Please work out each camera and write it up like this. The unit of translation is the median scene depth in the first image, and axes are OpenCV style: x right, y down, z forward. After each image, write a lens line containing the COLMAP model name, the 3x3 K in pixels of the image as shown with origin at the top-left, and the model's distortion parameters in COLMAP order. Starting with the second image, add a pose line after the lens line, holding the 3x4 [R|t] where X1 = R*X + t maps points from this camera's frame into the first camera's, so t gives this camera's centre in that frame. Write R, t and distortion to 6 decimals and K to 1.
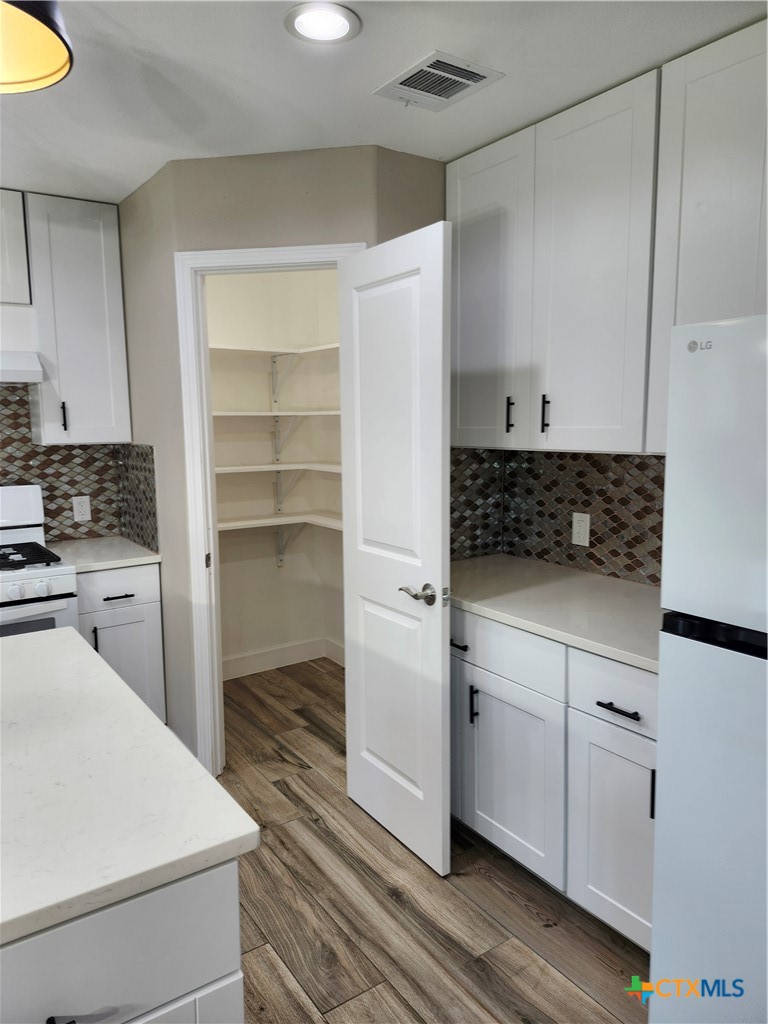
lens RADIAL K [[723.0, 0, 384.0], [0, 723.0, 512.0], [0, 0, 1]] dist [0.063379, -0.092094]
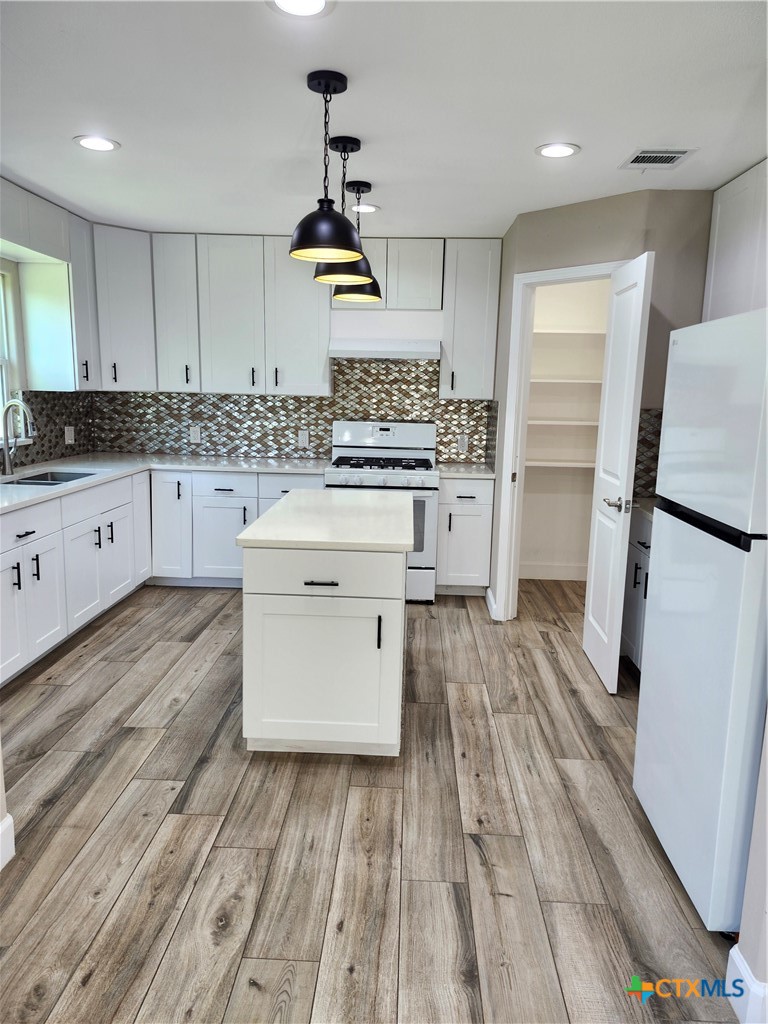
lens RADIAL K [[706.5, 0, 388.8], [0, 706.5, 513.6], [0, 0, 1]] dist [0.143886, -0.223905]
pose [[0.807668, 0.132045, -0.574663, 0.370902], [-0.107330, 0.991244, 0.076917, 0.049923], [0.579787, -0.000445, 0.814768, -0.335030]]
